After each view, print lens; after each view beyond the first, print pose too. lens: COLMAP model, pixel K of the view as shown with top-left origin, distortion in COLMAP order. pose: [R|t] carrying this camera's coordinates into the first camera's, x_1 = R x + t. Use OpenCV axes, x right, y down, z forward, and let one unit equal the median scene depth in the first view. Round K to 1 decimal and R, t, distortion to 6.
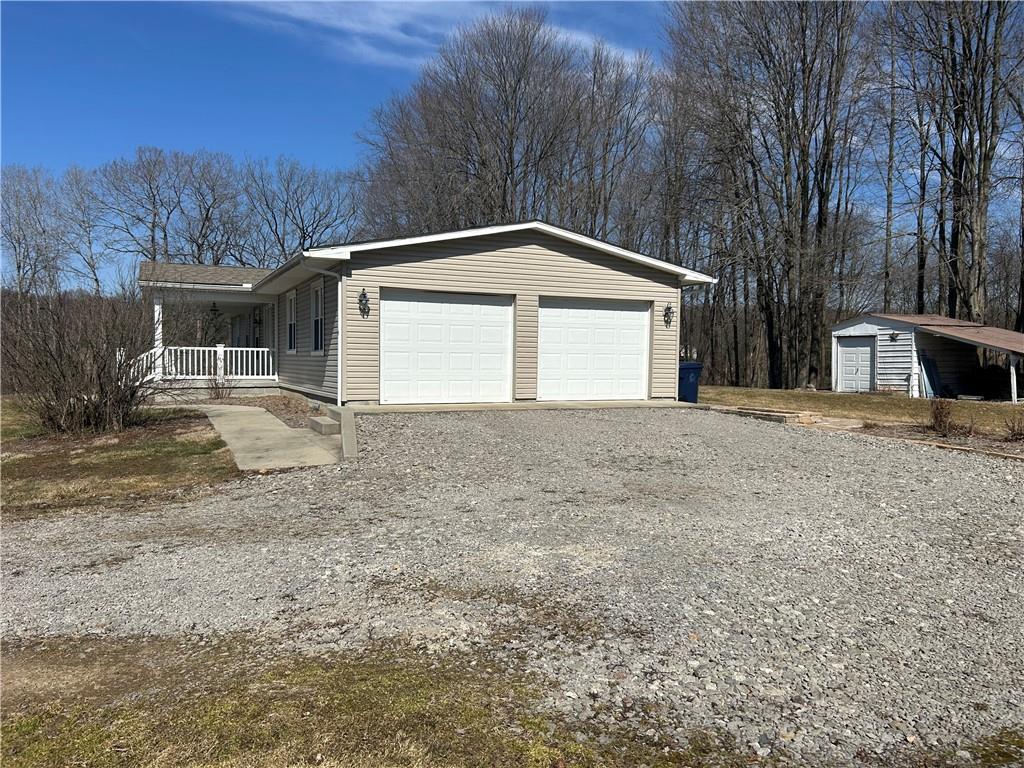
lens RADIAL K [[772.7, 0, 519.1], [0, 772.7, 389.8], [0, 0, 1]] dist [0.027207, -0.005545]
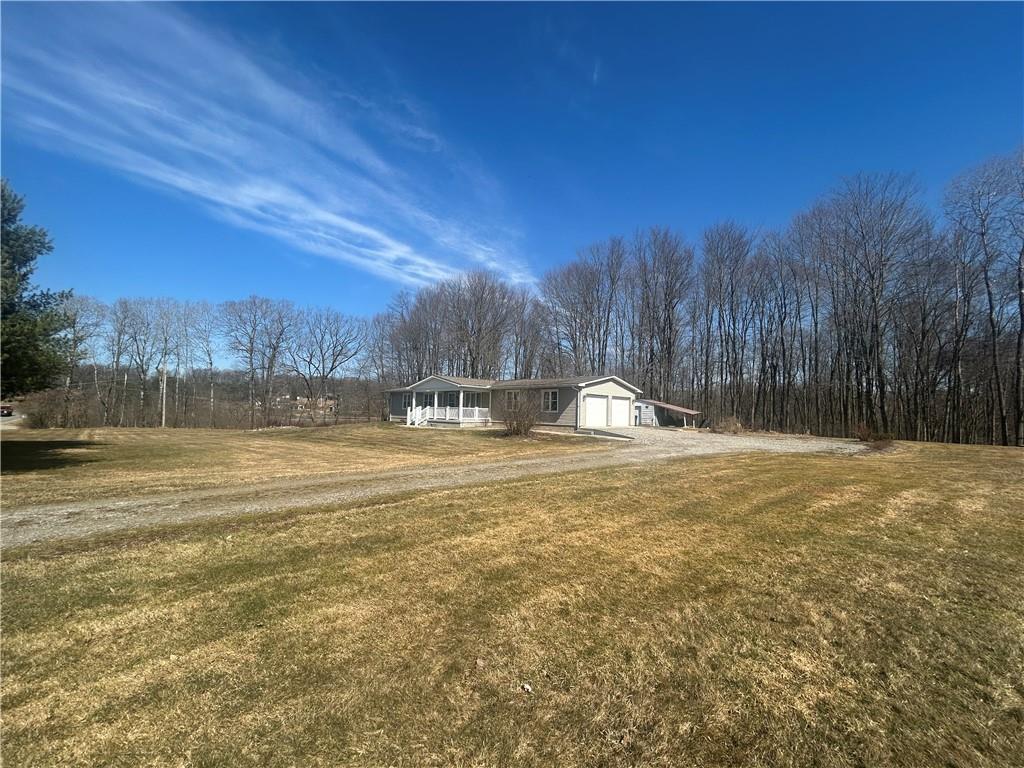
lens RADIAL K [[414.9, 0, 505.9], [0, 414.9, 383.6], [0, 0, 1]] dist [-0.001903, -0.000002]
pose [[0.929337, 0.037372, 0.367338, -0.674383], [0.000734, 0.994676, -0.103053, 0.010078], [-0.369233, 0.096041, 0.924361, -0.347626]]
